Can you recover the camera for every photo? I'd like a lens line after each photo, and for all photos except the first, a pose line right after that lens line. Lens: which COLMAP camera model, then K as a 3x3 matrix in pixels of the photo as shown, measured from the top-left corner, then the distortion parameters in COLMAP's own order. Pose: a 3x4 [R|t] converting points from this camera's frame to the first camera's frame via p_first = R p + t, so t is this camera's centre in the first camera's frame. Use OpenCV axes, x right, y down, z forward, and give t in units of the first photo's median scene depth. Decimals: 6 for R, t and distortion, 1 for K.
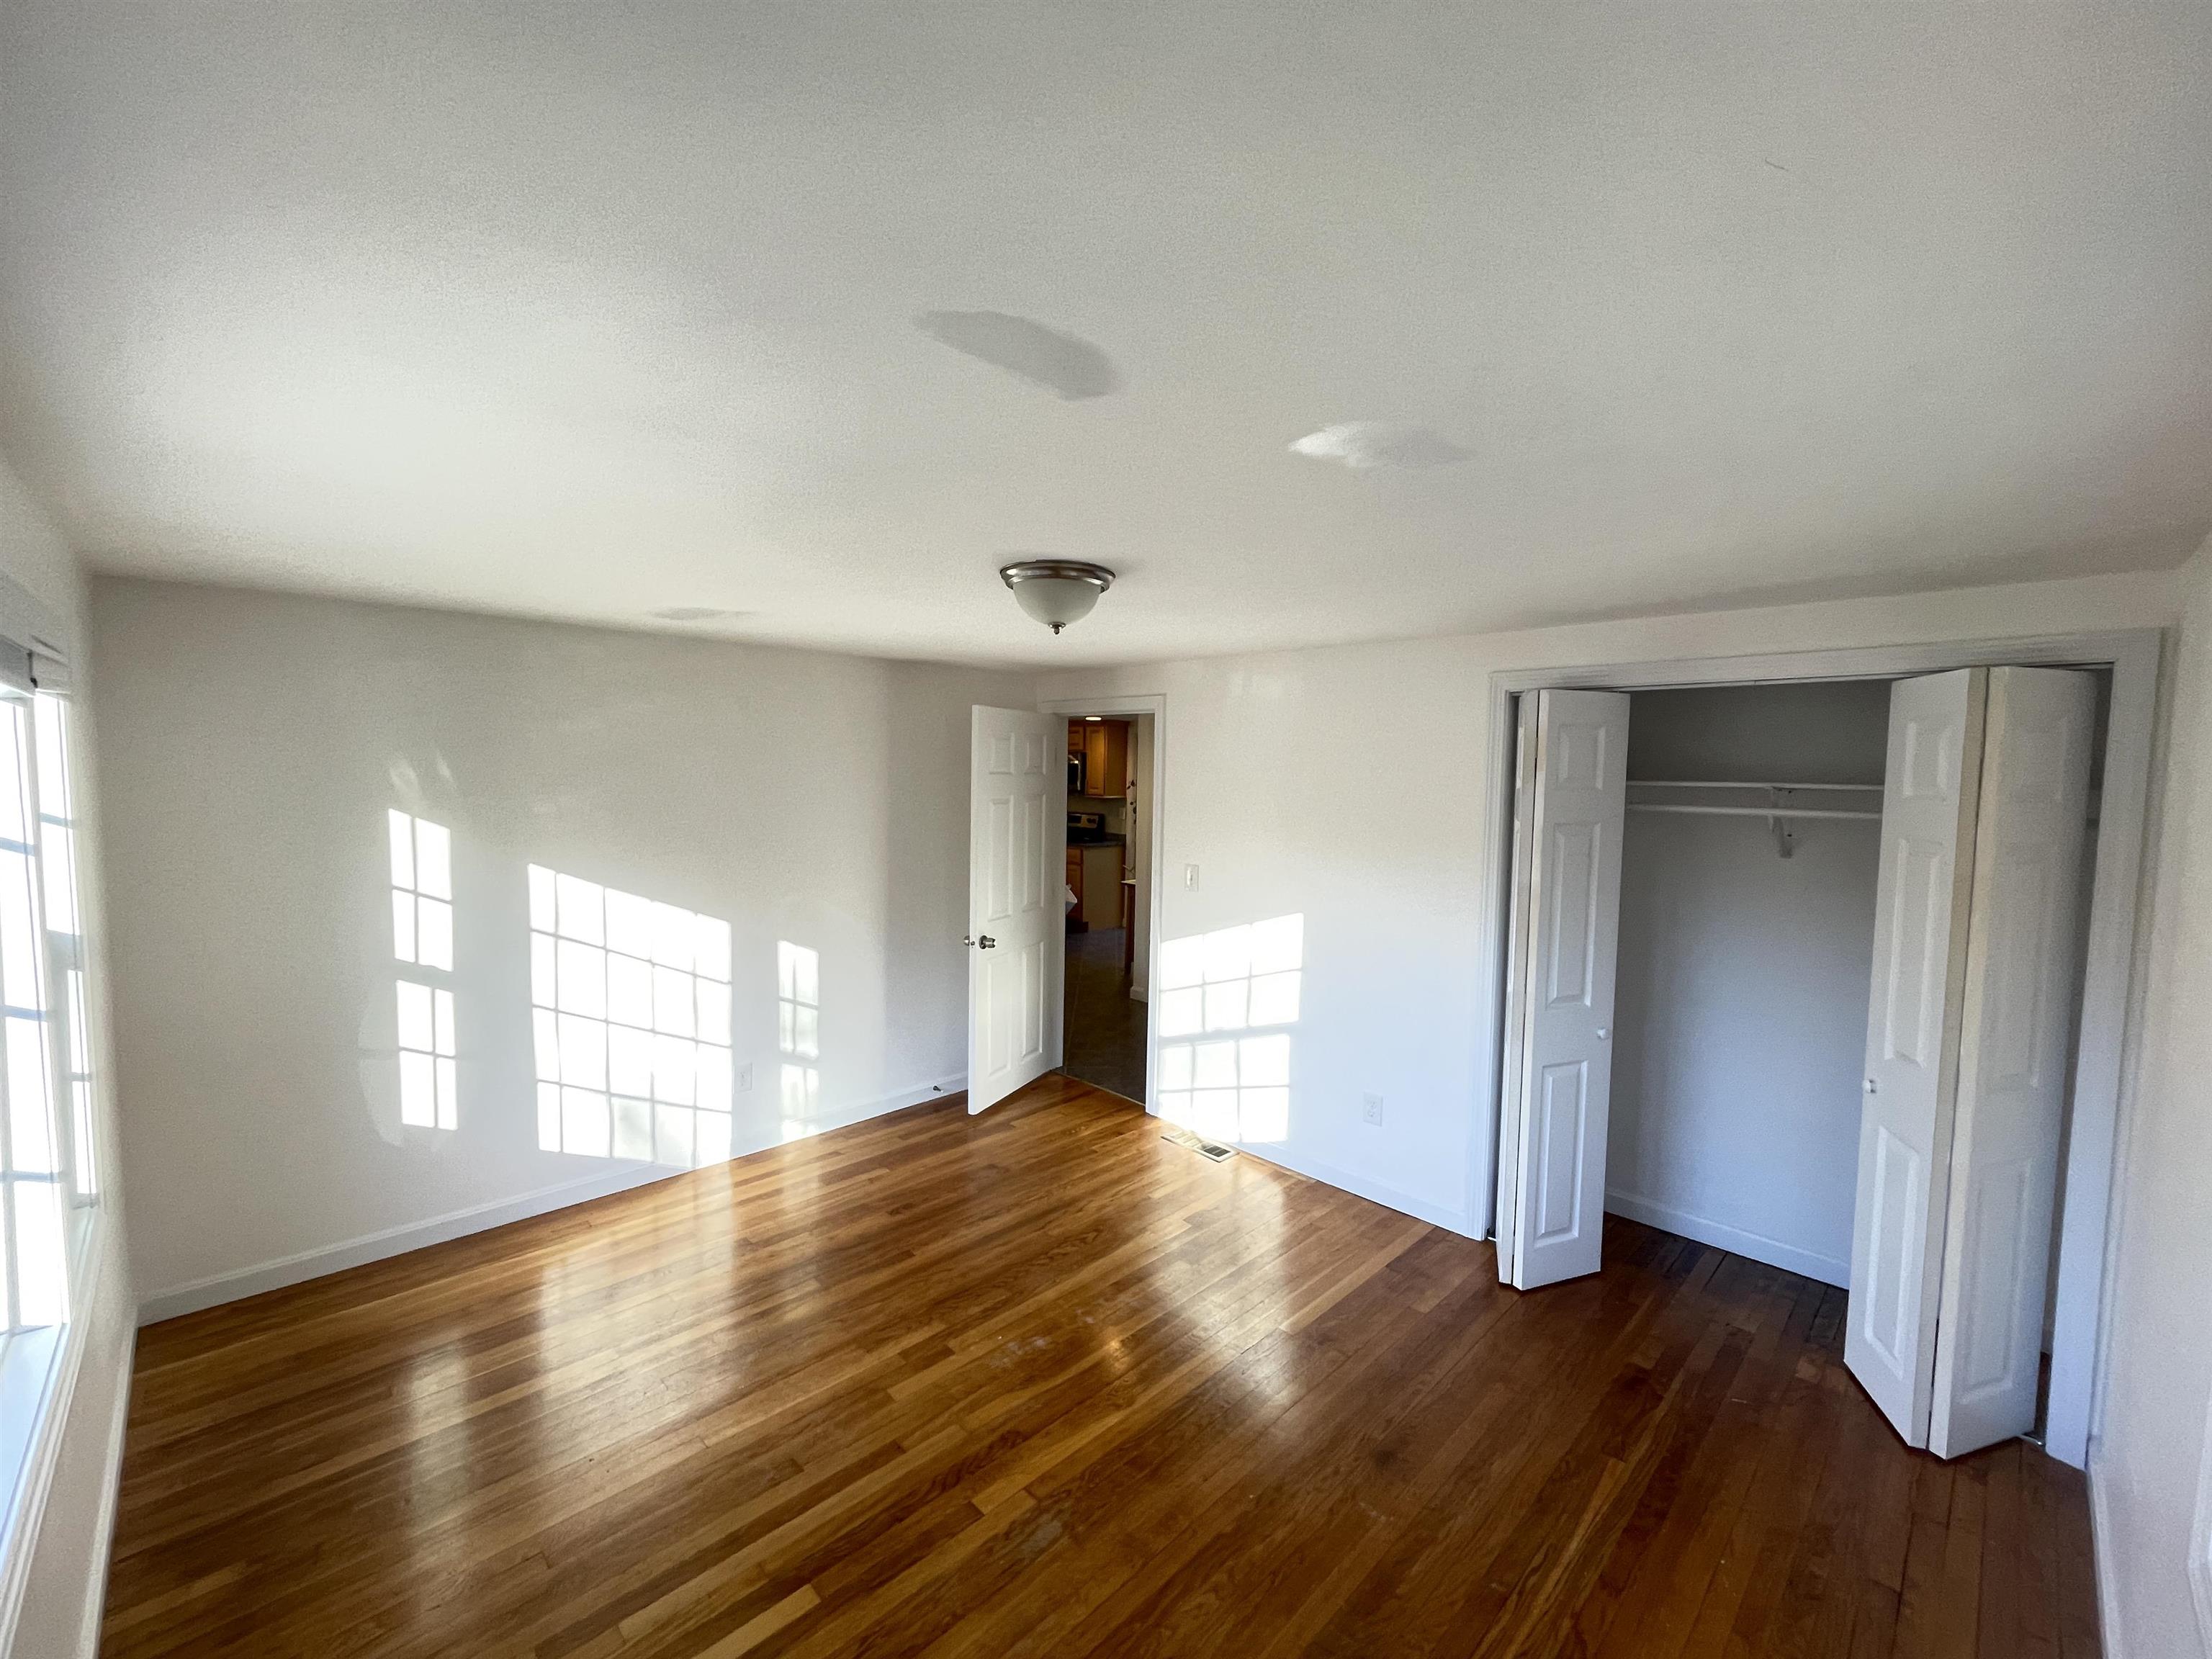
lens RADIAL K [[901.8, 0, 1117.2], [0, 901.8, 829.1], [0, 0, 1]] dist [-0.001318, -0.000379]
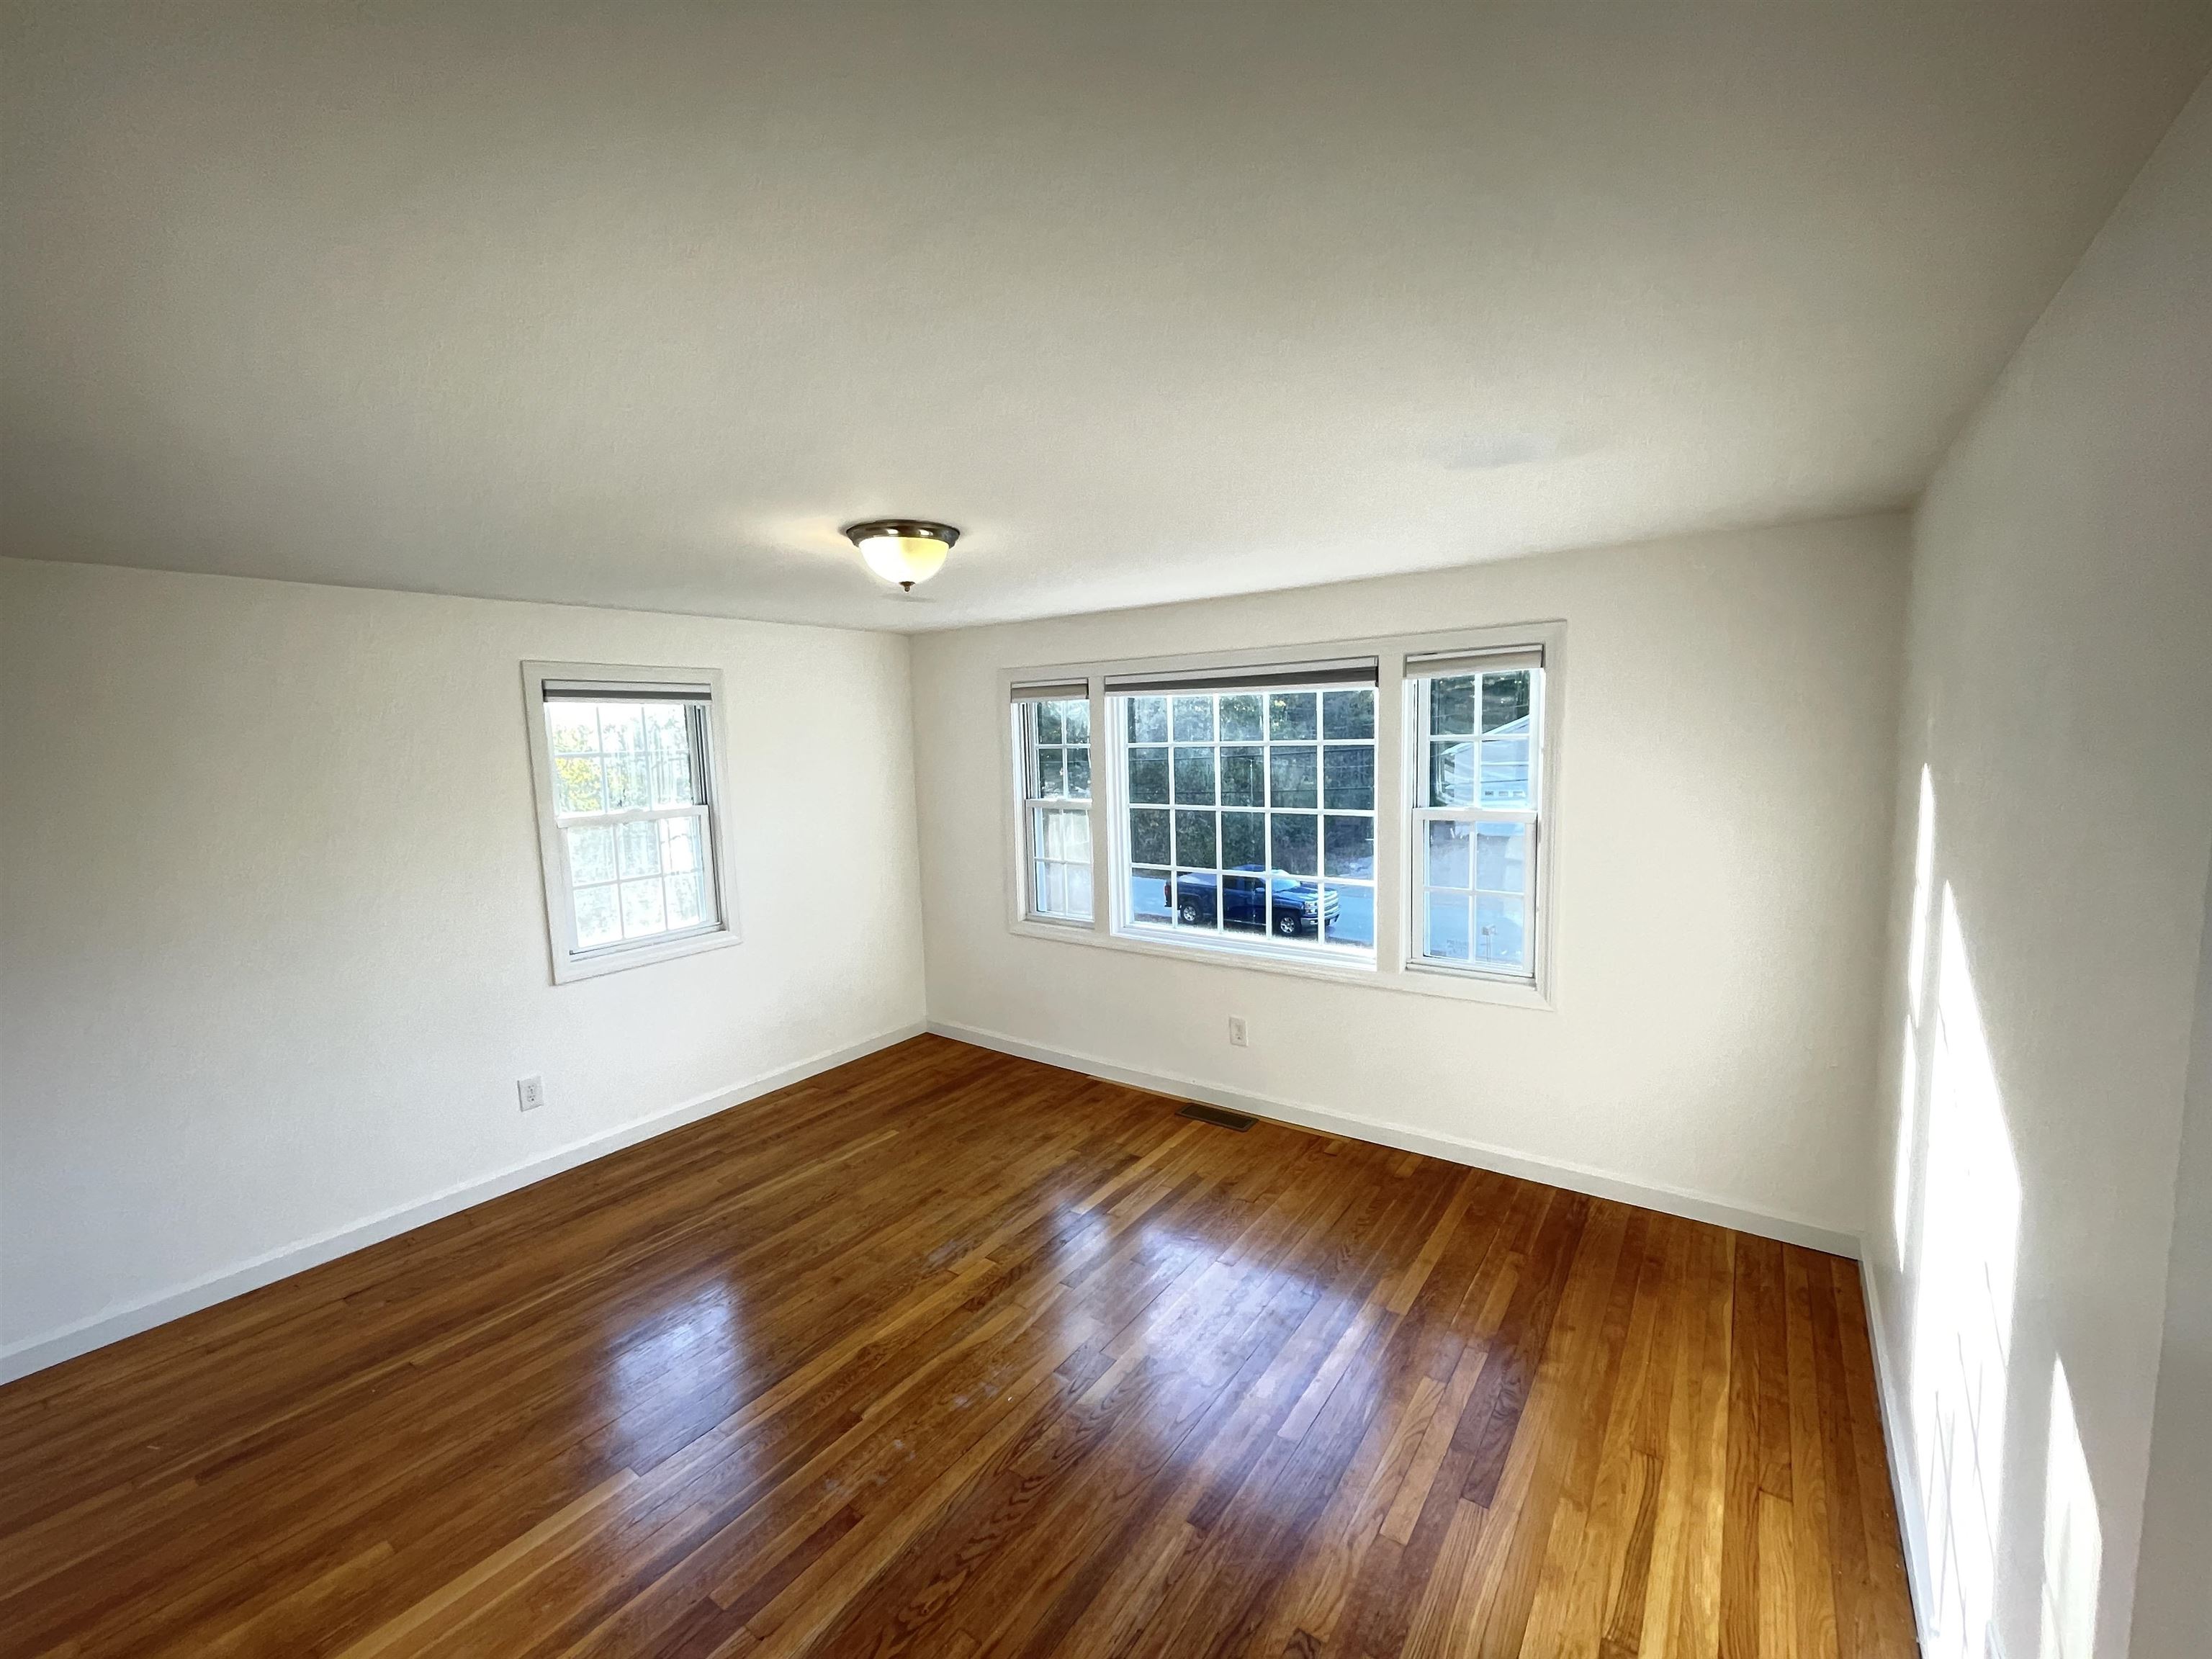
lens RADIAL K [[901.8, 0, 1117.2], [0, 901.8, 829.1], [0, 0, 1]] dist [-0.001318, -0.000379]
pose [[-0.986020, 0.033661, -0.163191, -0.126163], [0.005549, 0.985473, 0.169740, -0.119200], [0.166534, 0.166462, -0.971883, 2.009136]]
